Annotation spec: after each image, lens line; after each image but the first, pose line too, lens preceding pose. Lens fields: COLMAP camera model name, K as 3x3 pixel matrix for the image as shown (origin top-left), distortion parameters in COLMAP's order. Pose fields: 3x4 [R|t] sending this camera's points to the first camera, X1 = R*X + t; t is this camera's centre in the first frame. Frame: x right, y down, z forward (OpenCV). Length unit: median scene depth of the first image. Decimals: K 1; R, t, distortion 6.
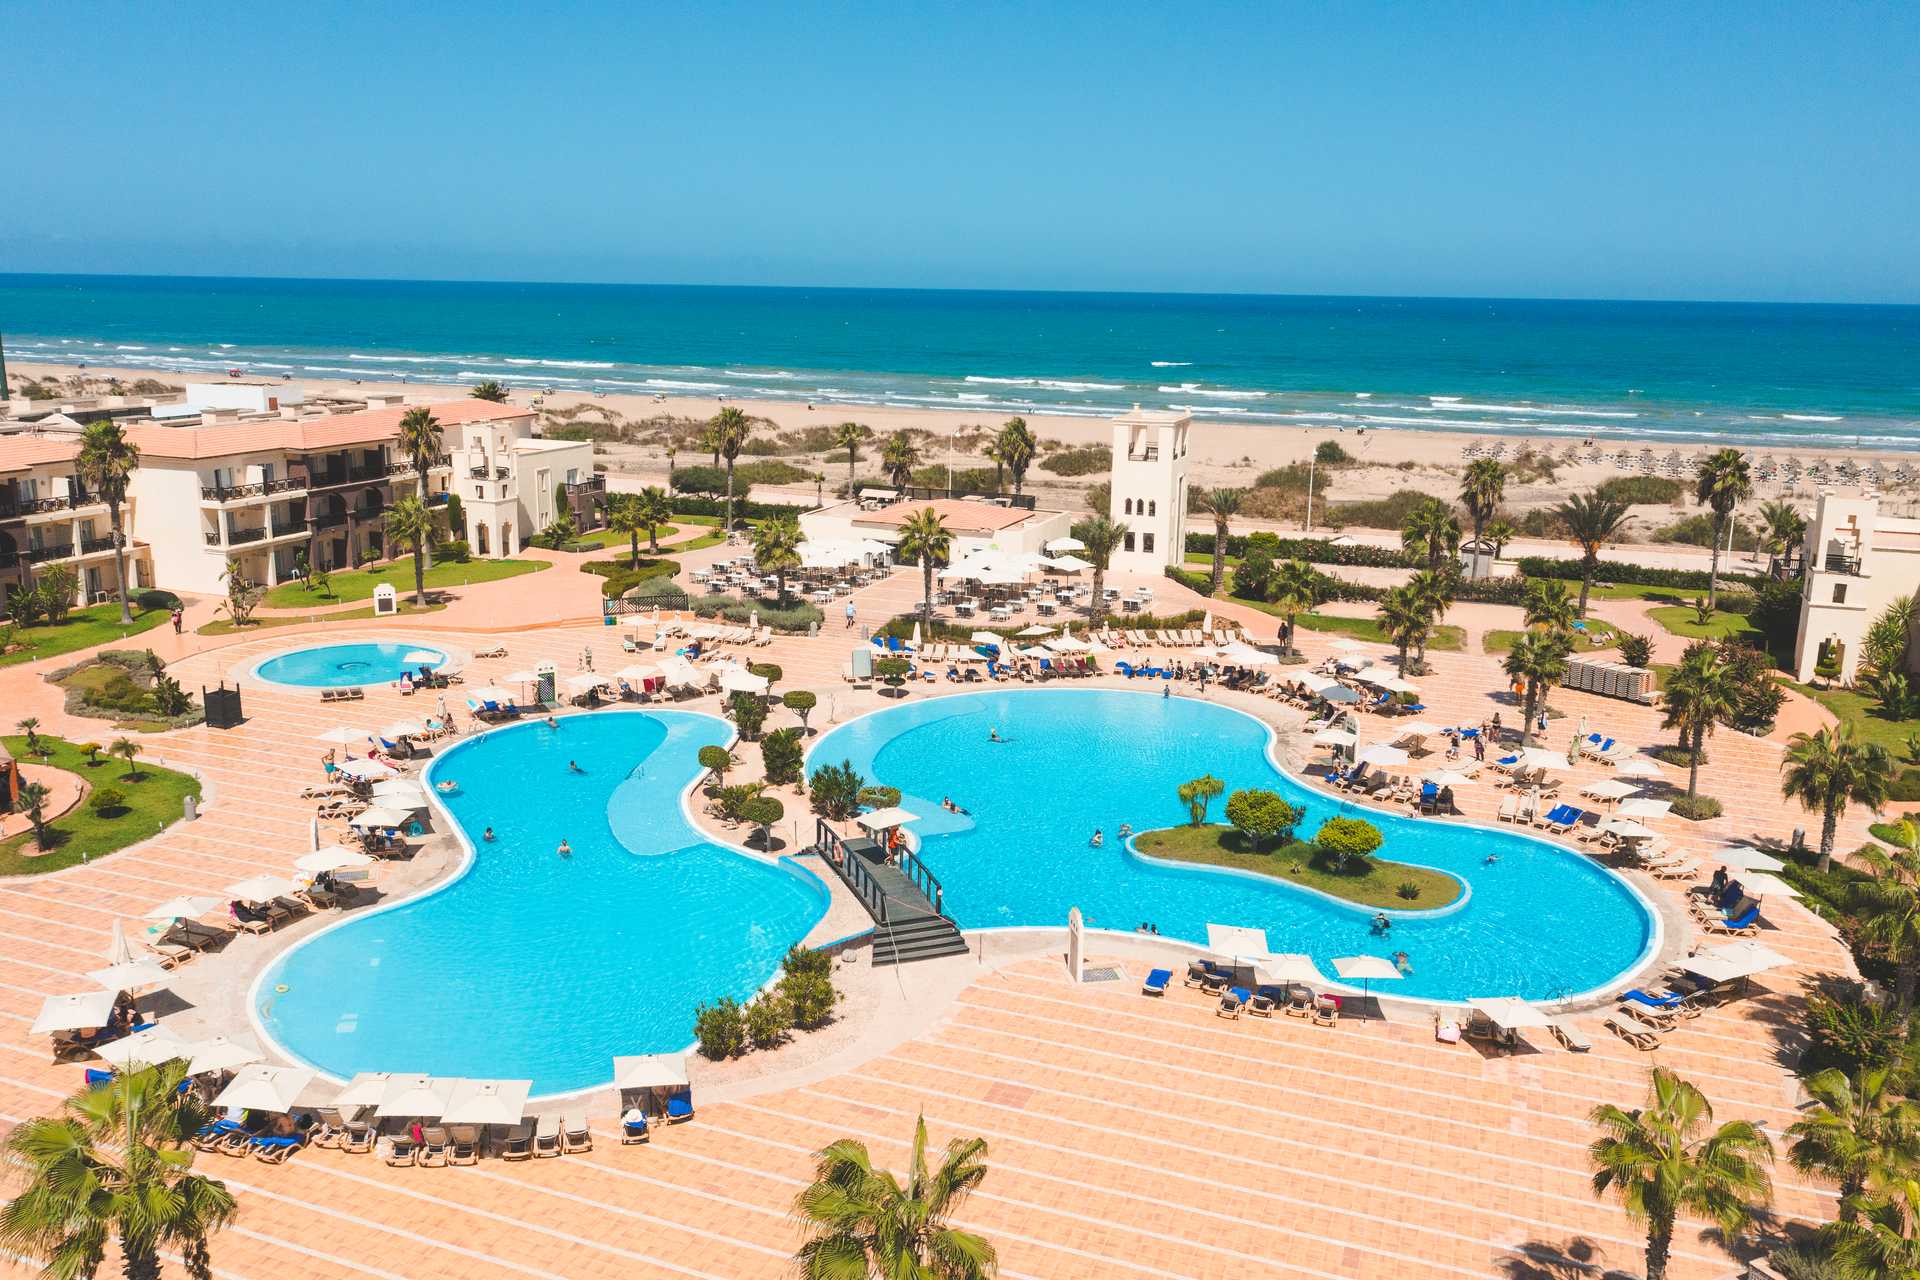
lens RADIAL K [[1458.9, 0, 960.0], [0, 1458.9, 640.0], [0, 0, 1]] dist [-0.000919, 0.003052]
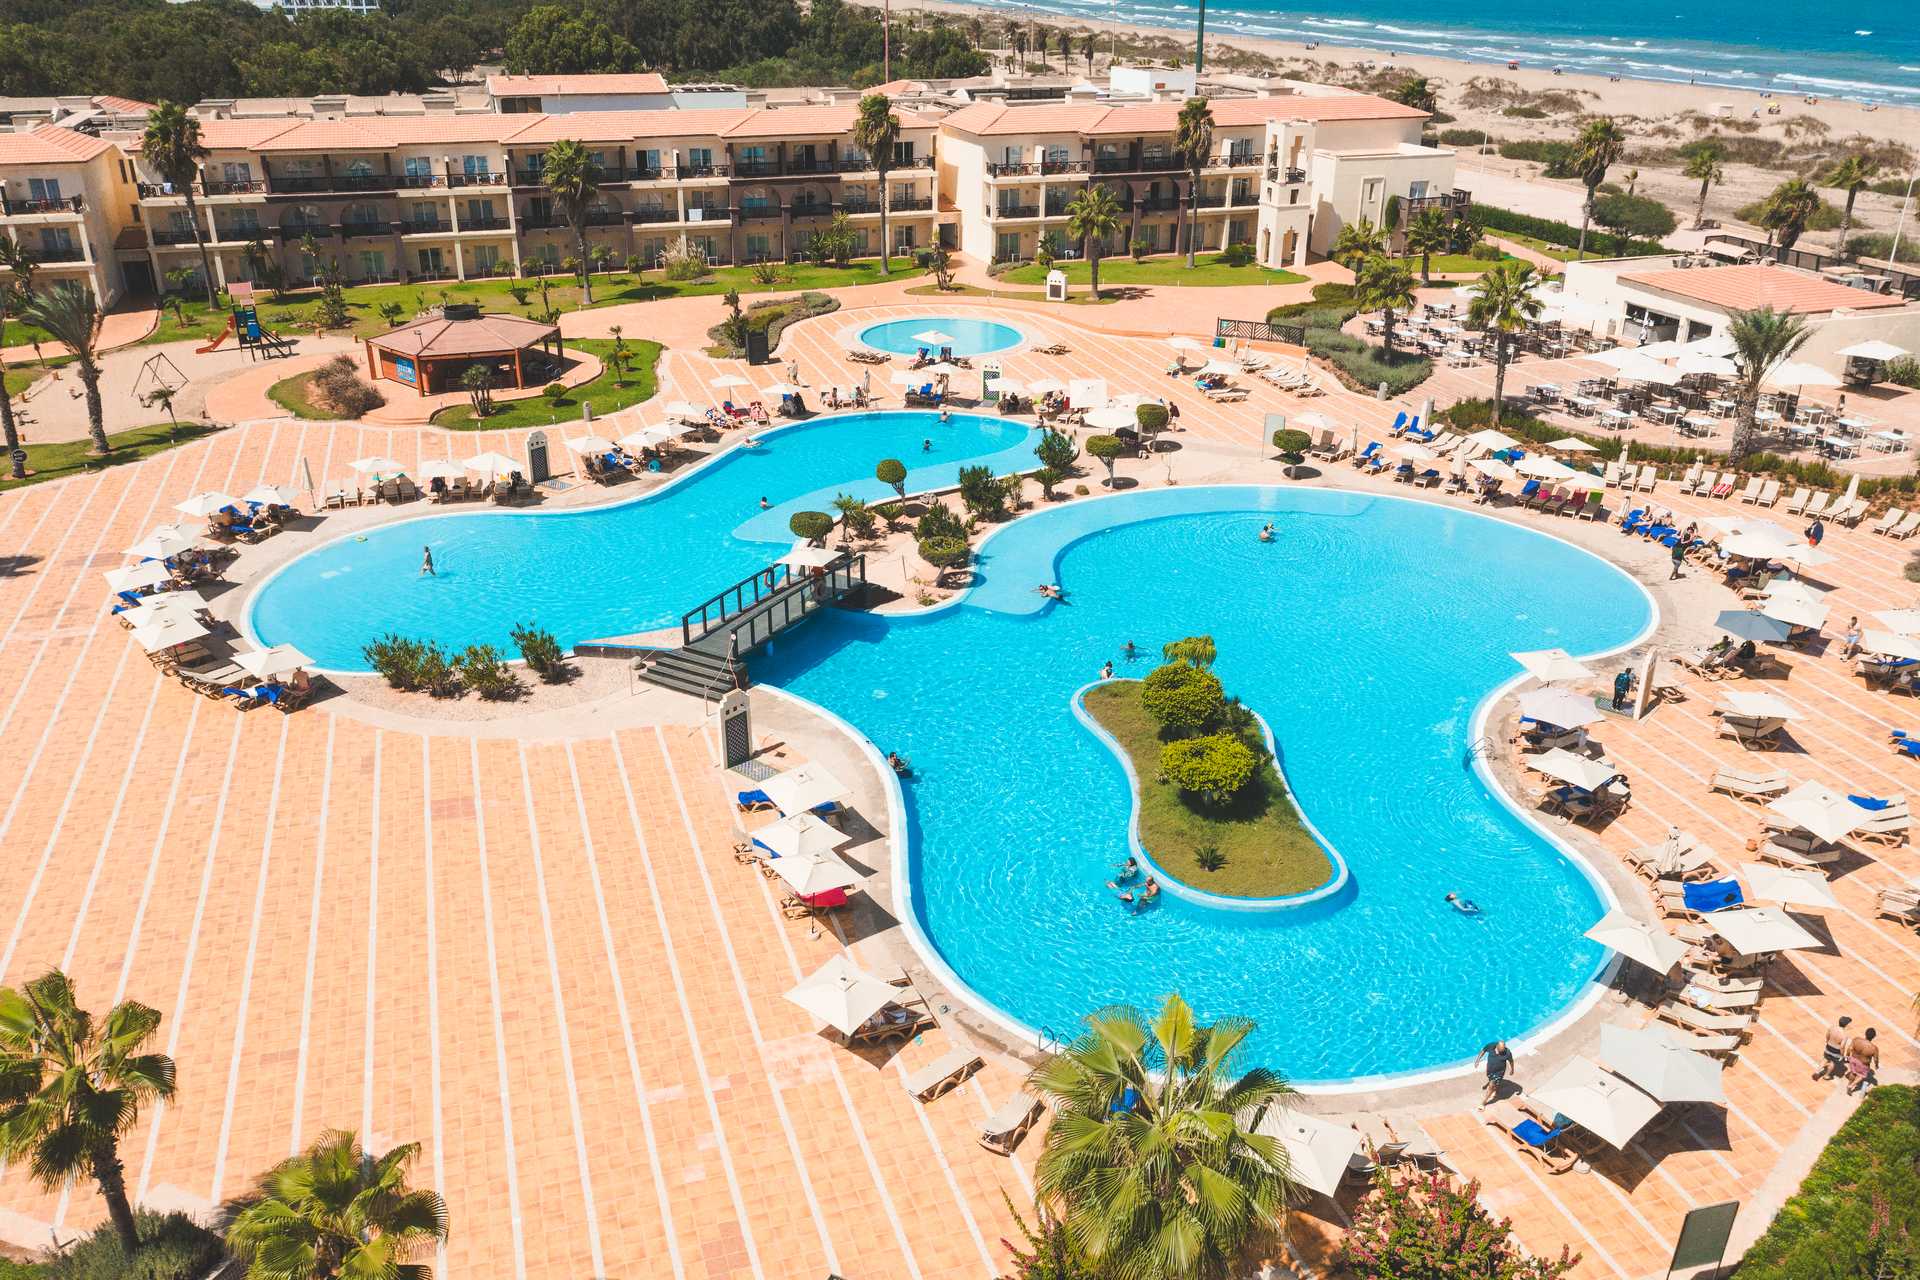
lens RADIAL K [[1458.9, 0, 960.0], [0, 1458.9, 640.0], [0, 0, 1]] dist [-0.000919, 0.003052]
pose [[0.635125, 0.311997, -0.706593, 0.396951], [-0.171886, 0.948943, 0.264505, -0.053809], [0.753041, -0.046540, 0.656325, 0.257222]]
